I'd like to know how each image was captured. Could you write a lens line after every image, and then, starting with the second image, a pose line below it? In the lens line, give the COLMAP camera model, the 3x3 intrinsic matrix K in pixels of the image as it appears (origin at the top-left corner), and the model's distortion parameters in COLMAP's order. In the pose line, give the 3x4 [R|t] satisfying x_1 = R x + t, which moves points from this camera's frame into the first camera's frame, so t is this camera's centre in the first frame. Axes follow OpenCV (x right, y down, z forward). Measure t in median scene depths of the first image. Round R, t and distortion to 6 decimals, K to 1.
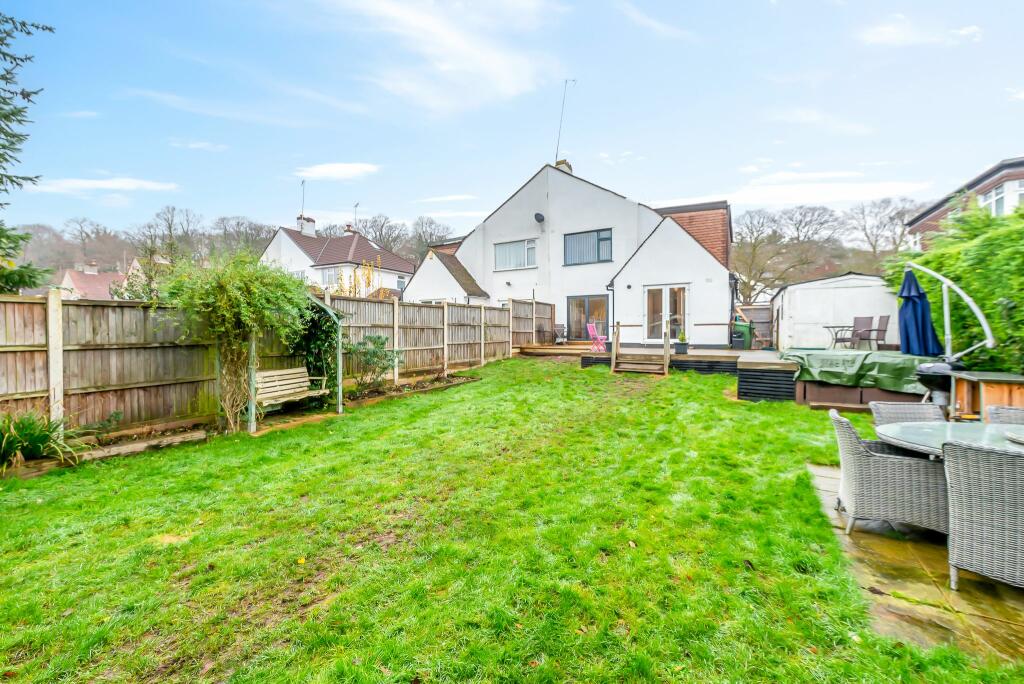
lens RADIAL K [[396.2, 0, 506.0], [0, 396.2, 338.0], [0, 0, 1]] dist [0.000766, -0.000203]
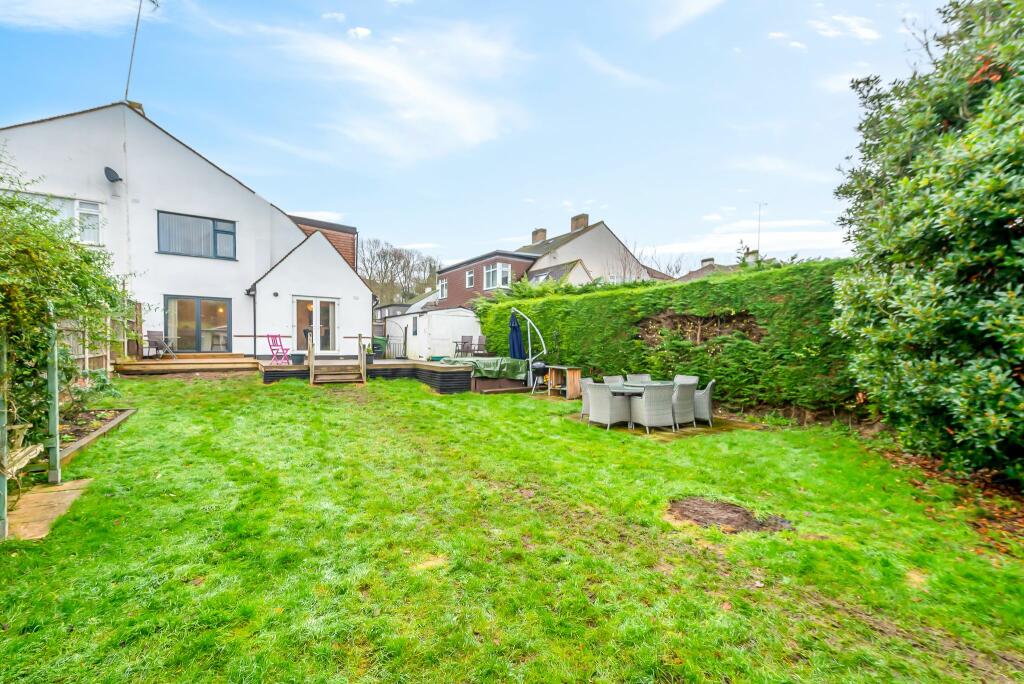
lens RADIAL K [[409.9, 0, 510.5], [0, 409.9, 358.3], [0, 0, 1]] dist [0.000211, -0.000023]
pose [[0.460673, -0.020798, 0.887326, -0.329046], [0.000857, 0.999735, 0.022988, -0.001421], [-0.887570, -0.009829, 0.460568, 0.077730]]
